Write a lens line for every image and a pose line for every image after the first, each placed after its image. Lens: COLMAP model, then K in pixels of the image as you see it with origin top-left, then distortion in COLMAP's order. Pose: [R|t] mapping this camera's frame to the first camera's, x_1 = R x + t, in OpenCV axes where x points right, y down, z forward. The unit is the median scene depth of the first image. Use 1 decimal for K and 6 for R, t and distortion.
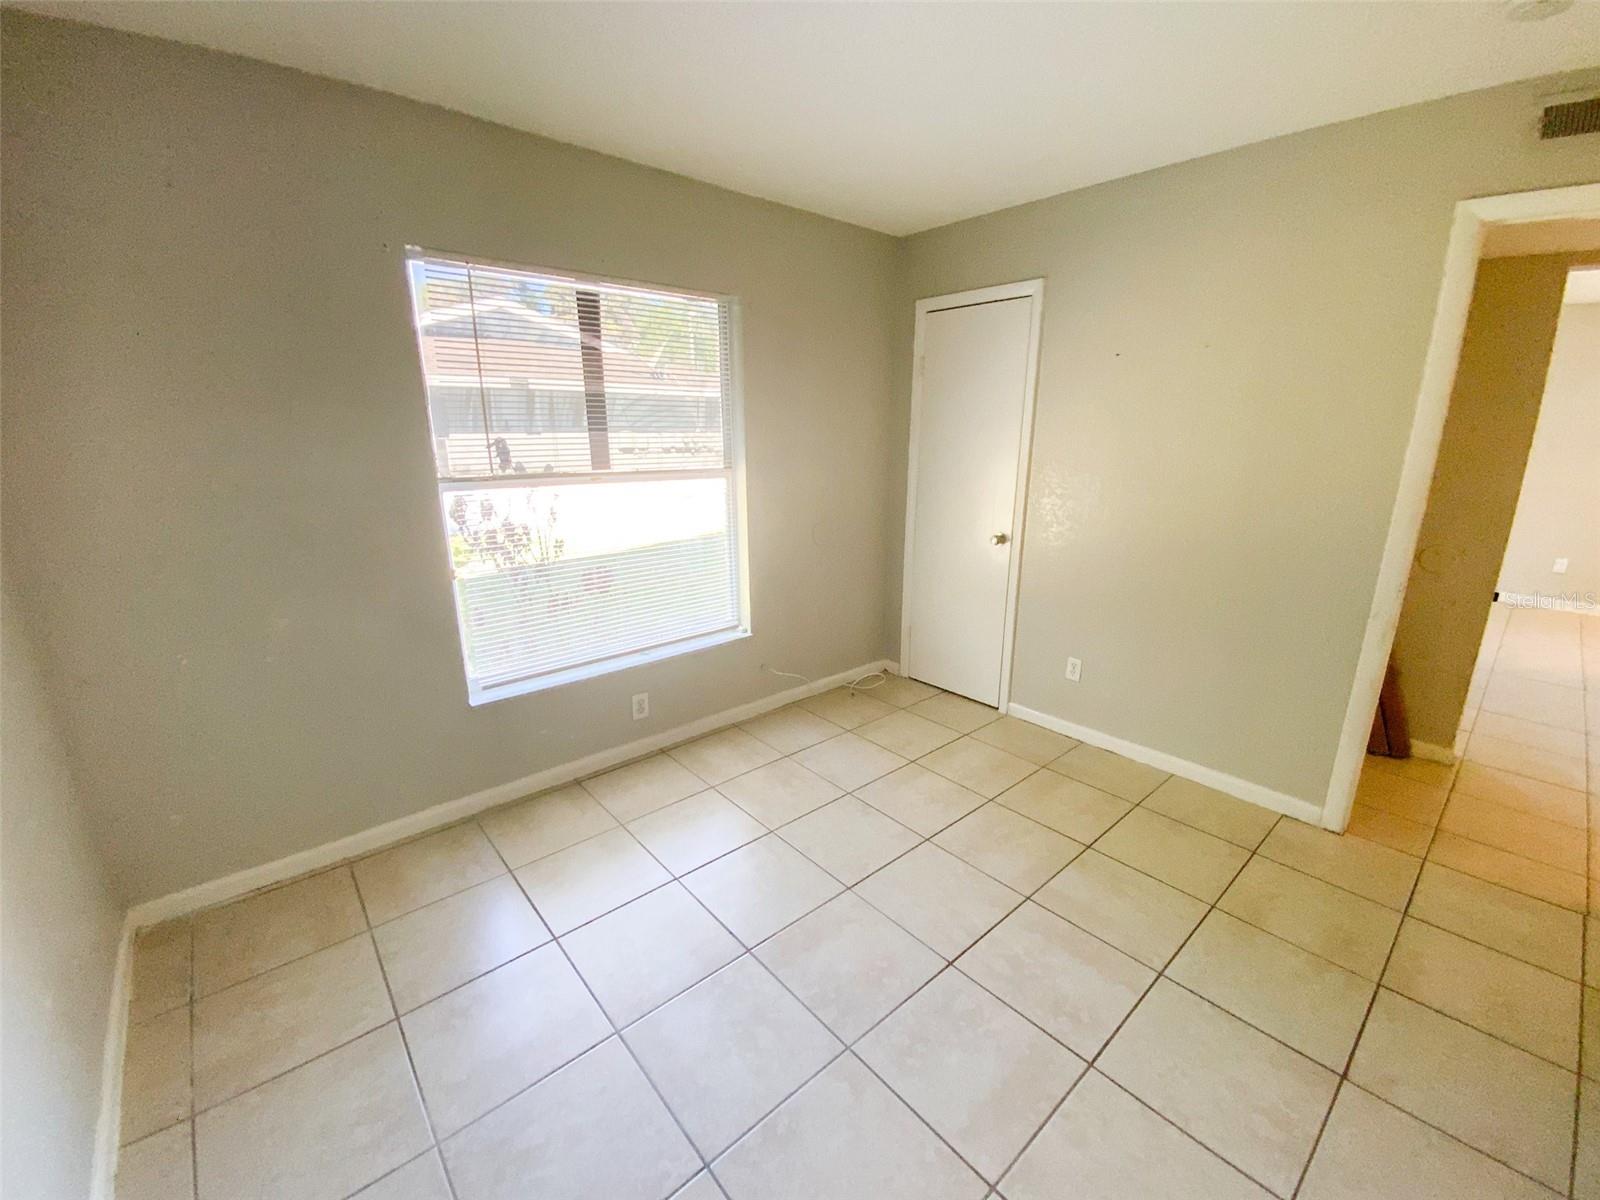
lens RADIAL K [[656.9, 0, 801.9], [0, 656.9, 604.0], [0, 0, 1]] dist [0.028429, -0.021500]
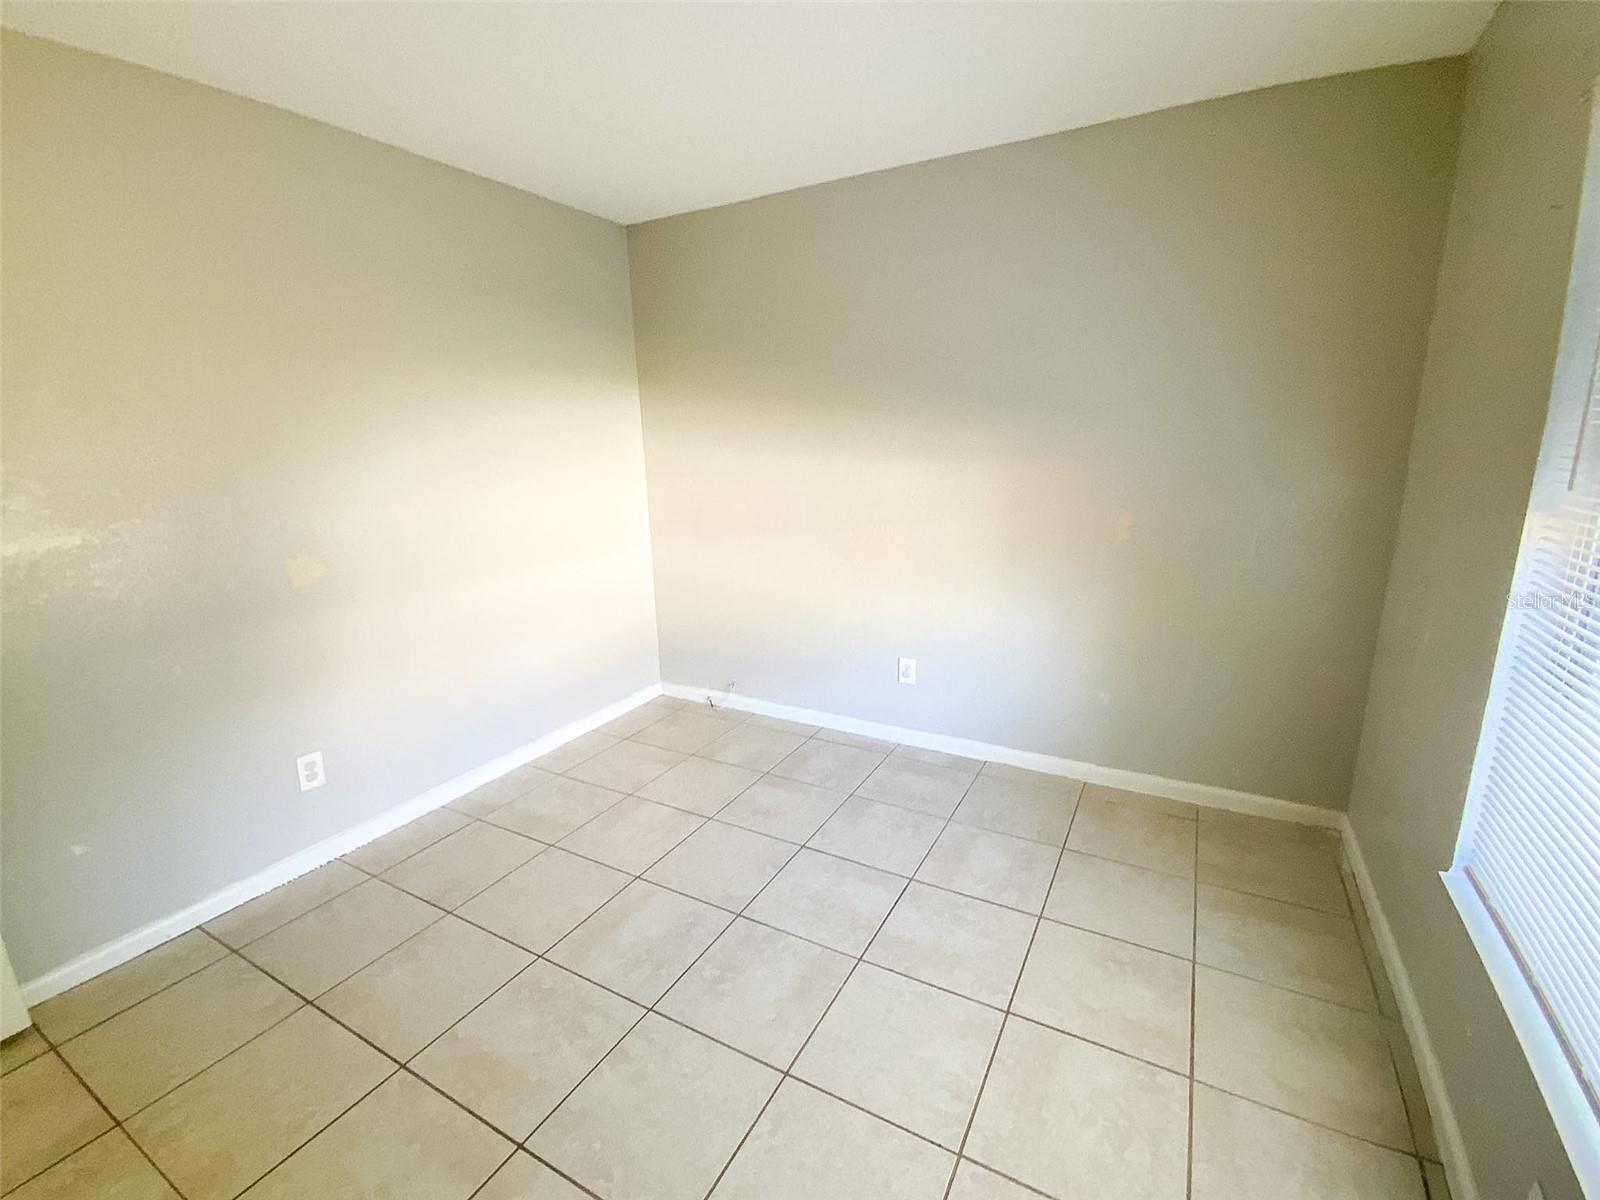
lens RADIAL K [[683.3, 0, 804.5], [0, 683.3, 601.1], [0, 0, 1]] dist [0.045341, -0.031640]
pose [[-0.933991, 0.110012, -0.339938, 0.232739], [-0.063933, 0.884605, 0.461937, -0.332543], [0.351530, 0.453179, -0.819180, 1.292201]]
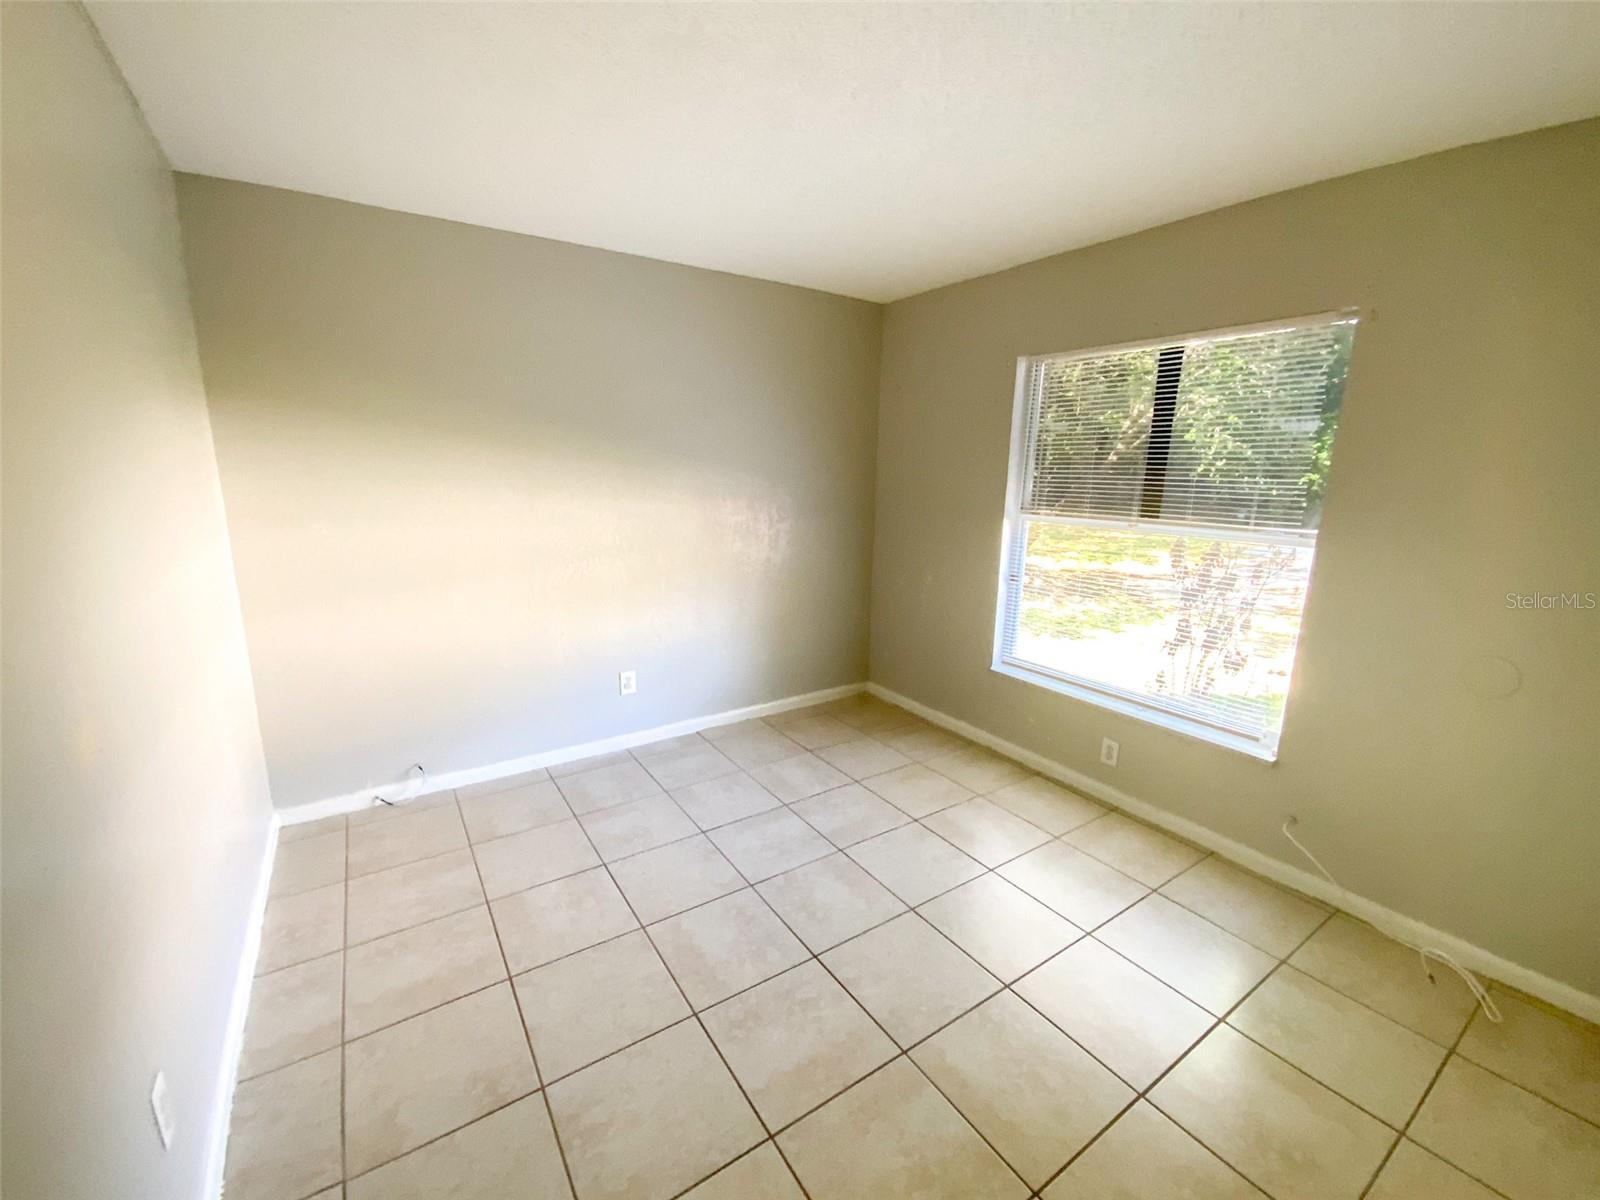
lens RADIAL K [[636.3, 0, 780.7], [0, 636.3, 605.8], [0, 0, 1]] dist [0.025161, -0.018486]
pose [[-0.142339, 0.219335, -0.965211, 0.916842], [-0.264210, 0.931339, 0.250601, -0.208686], [0.953904, 0.290689, -0.074616, 0.689032]]
